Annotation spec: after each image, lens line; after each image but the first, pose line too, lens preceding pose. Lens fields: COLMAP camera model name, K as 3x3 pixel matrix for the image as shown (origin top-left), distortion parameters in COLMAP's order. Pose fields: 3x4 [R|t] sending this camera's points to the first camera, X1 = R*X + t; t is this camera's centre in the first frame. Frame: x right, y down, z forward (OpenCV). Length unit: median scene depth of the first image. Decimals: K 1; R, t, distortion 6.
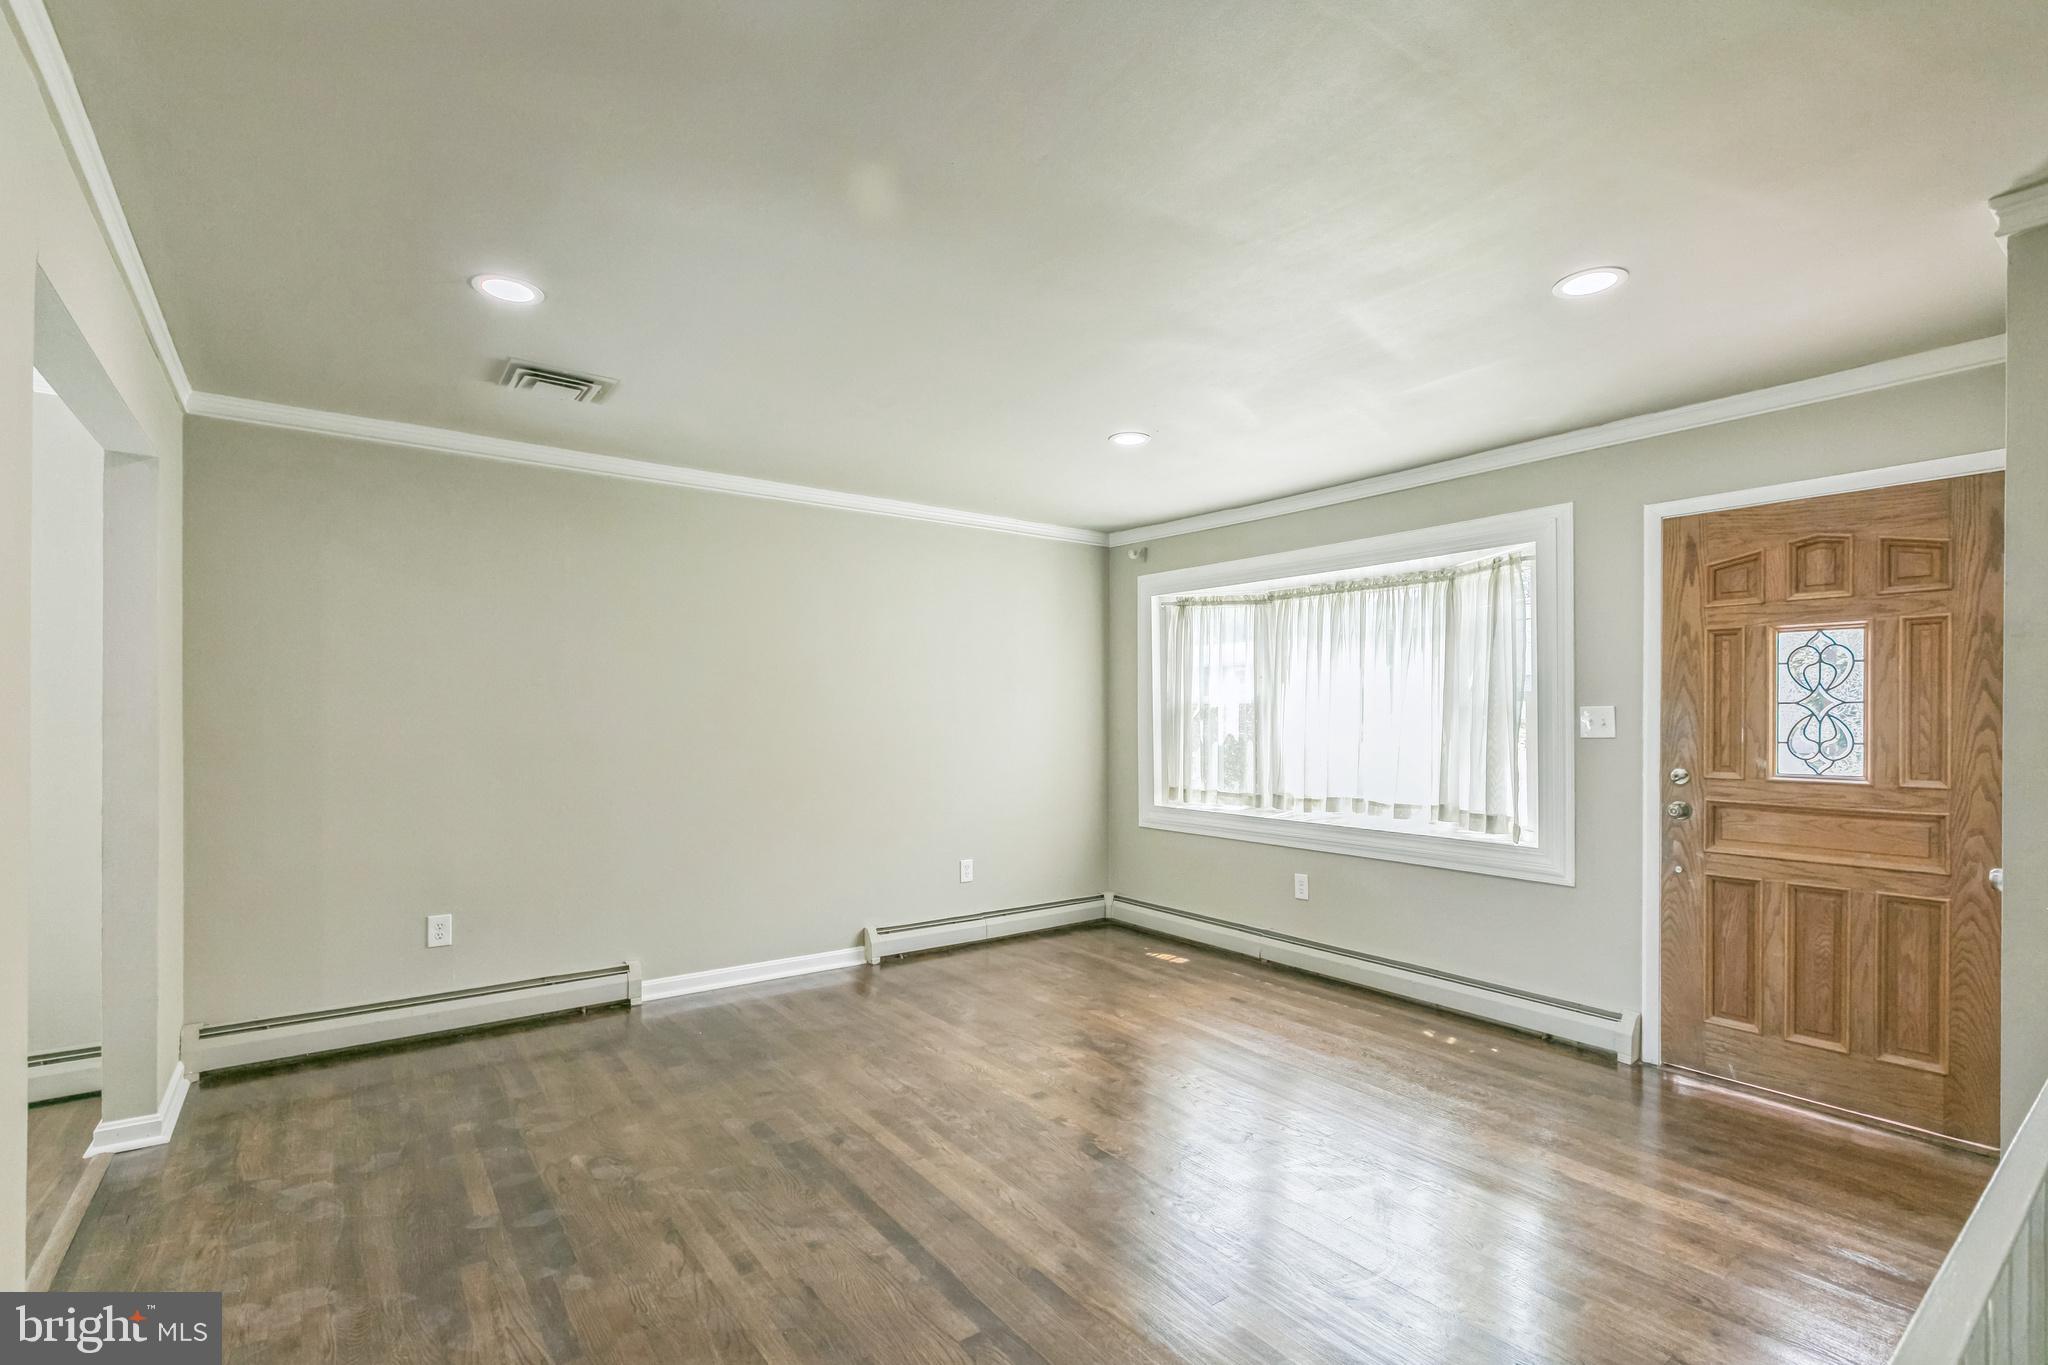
lens RADIAL K [[945.1, 0, 1037.3], [0, 945.1, 715.7], [0, 0, 1]] dist [-0.000534, -0.000235]
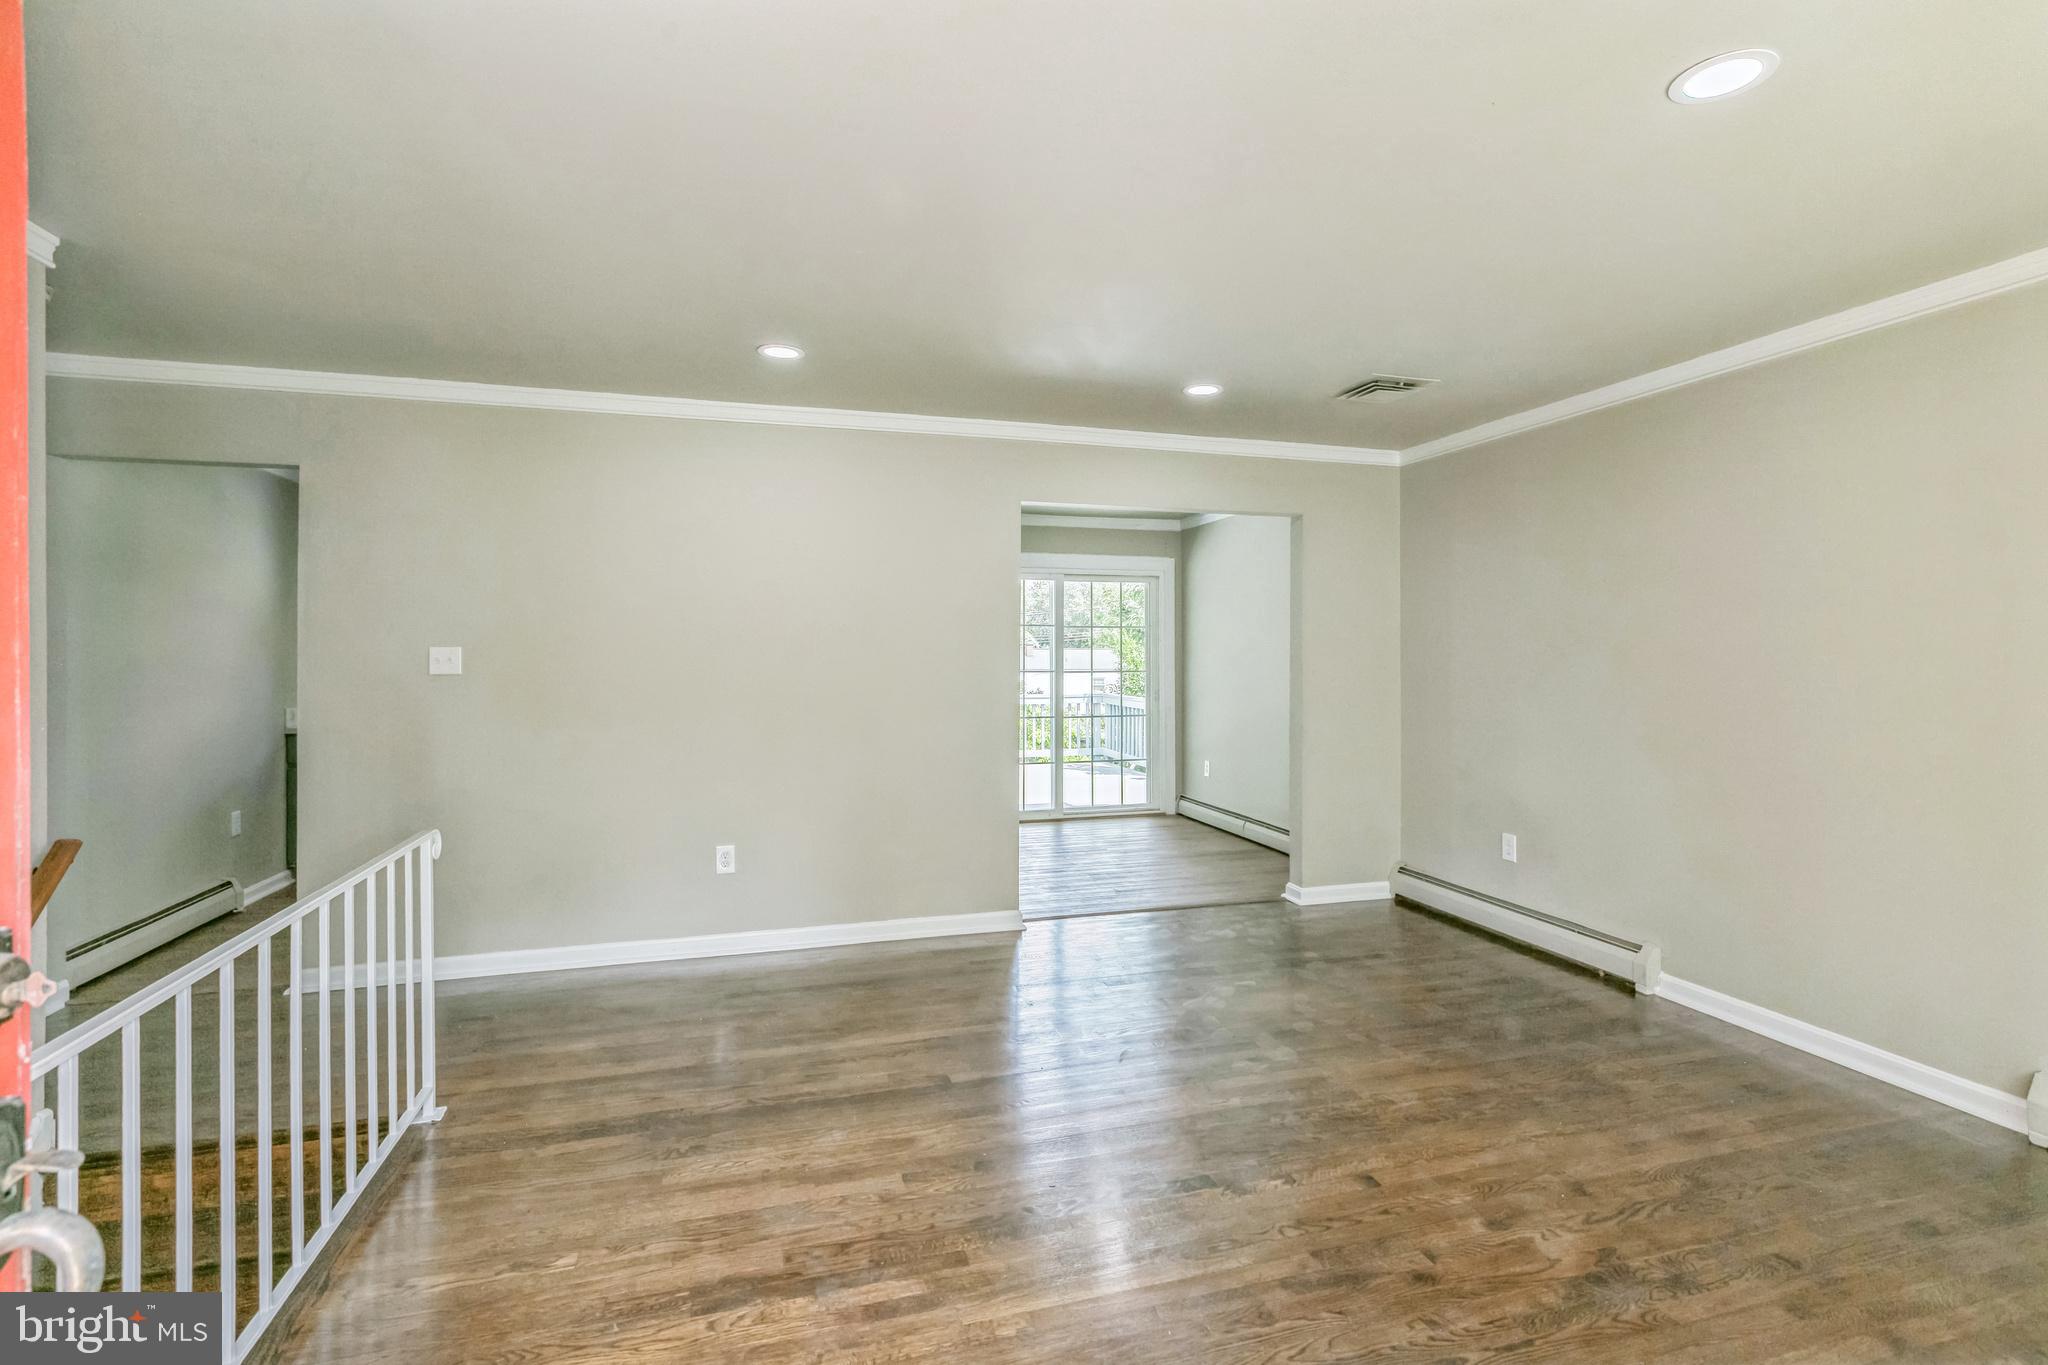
lens RADIAL K [[945.1, 0, 1037.3], [0, 945.1, 715.7], [0, 0, 1]] dist [-0.000534, -0.000235]
pose [[-0.355201, 0.053594, -0.933252, 0.694451], [-0.003925, 0.998261, 0.058821, -0.002978], [0.934782, 0.024556, -0.354373, 0.917037]]
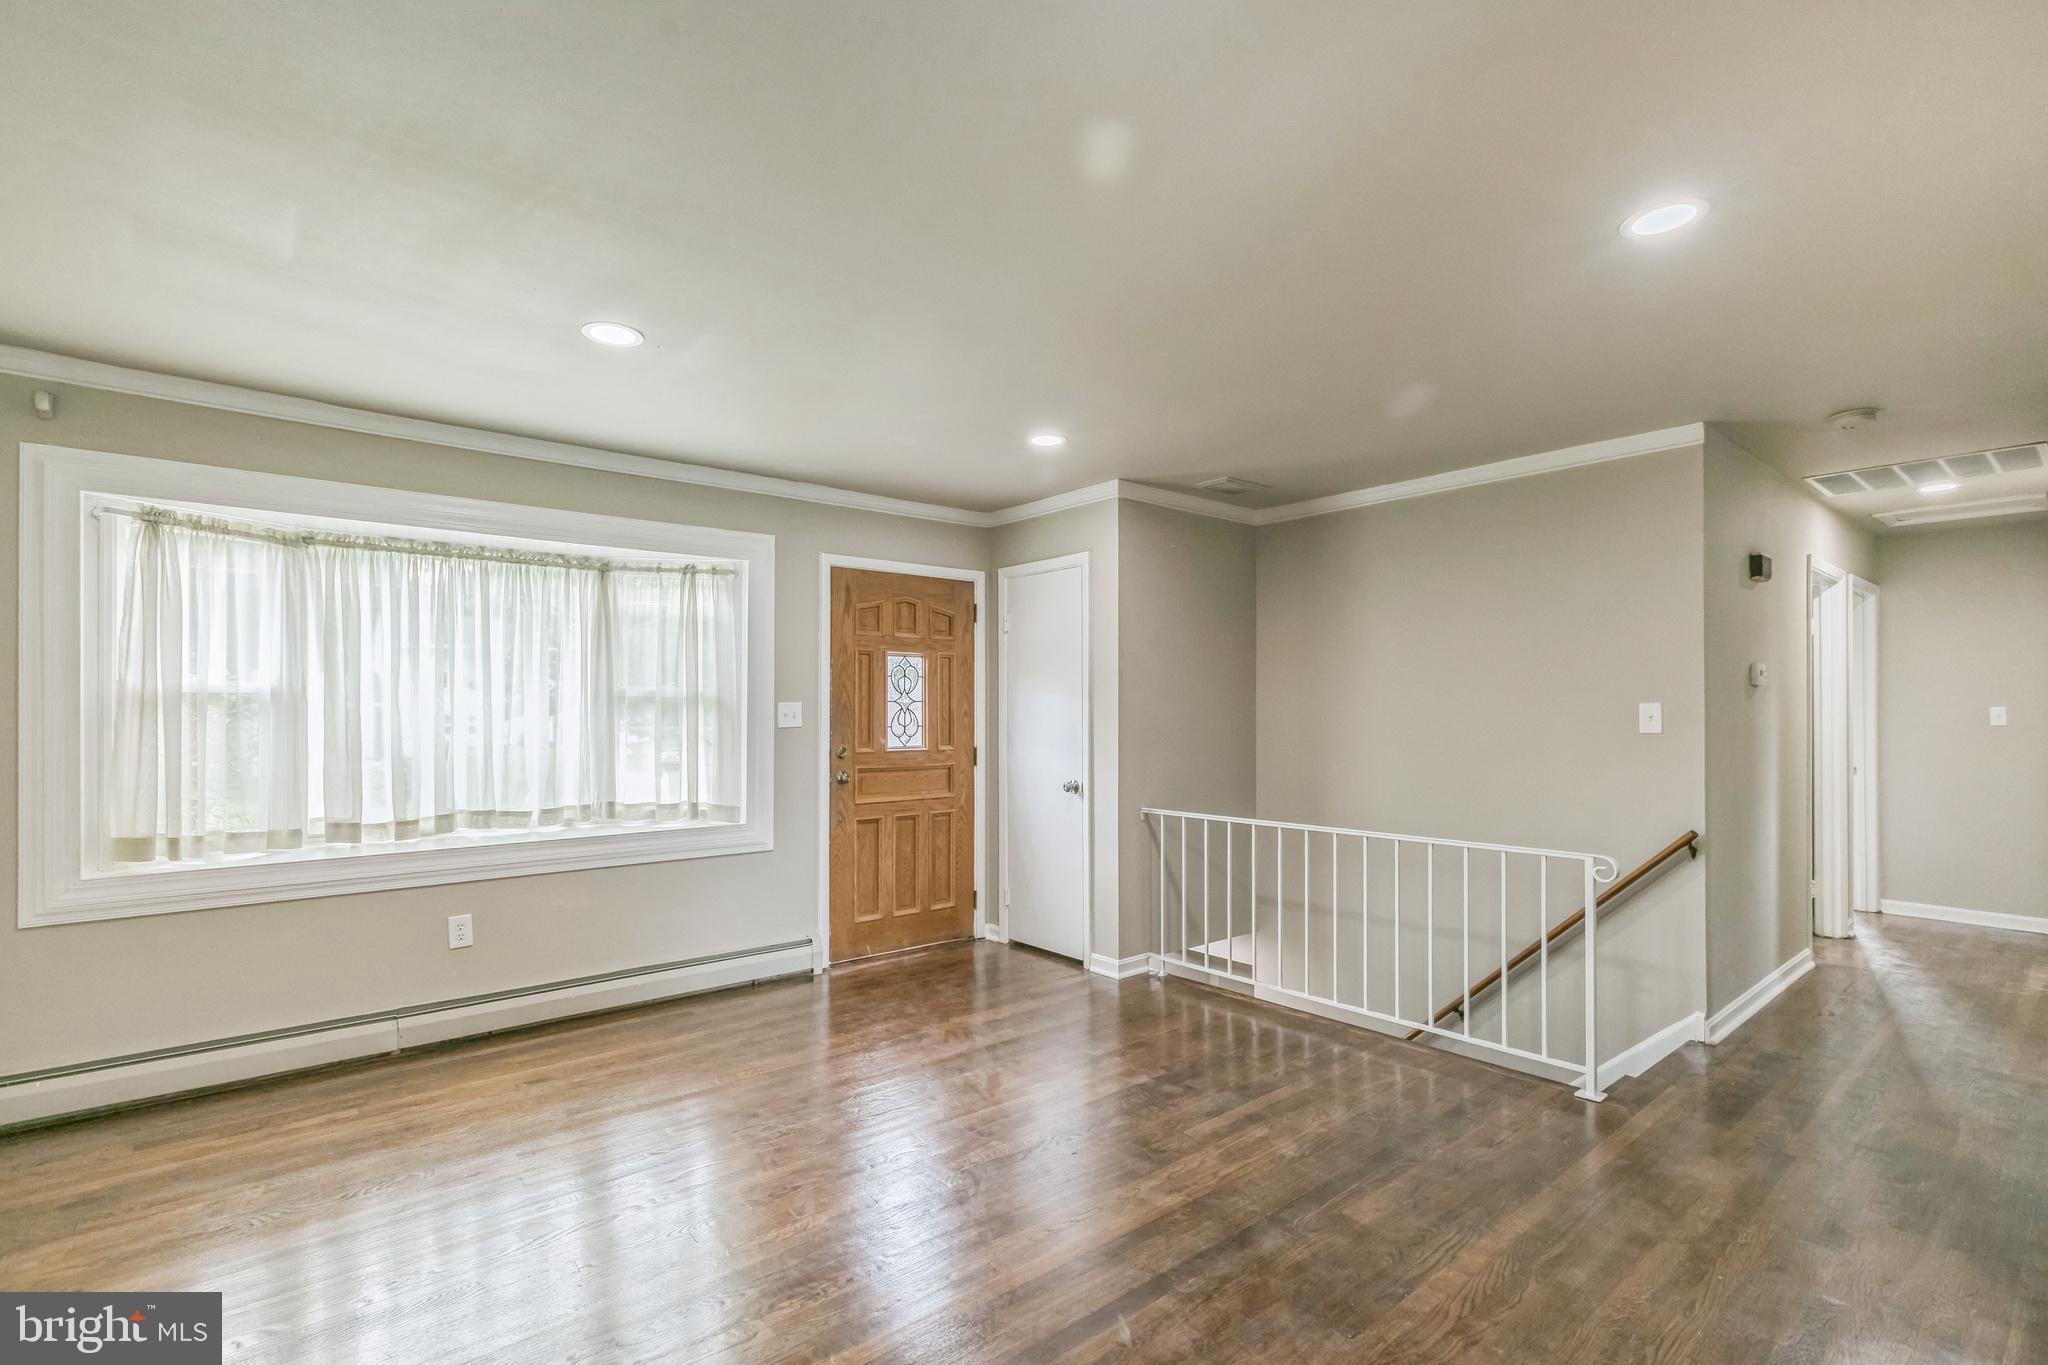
lens RADIAL K [[934.3, 0, 1025.7], [0, 934.3, 700.9], [0, 0, 1]] dist [0.011784, 0.000085]
pose [[-0.045485, 0.003961, 0.998957, -0.695711], [0.000371, 0.999992, -0.003948, -0.007323], [-0.998965, 0.000191, -0.045486, 0.772695]]
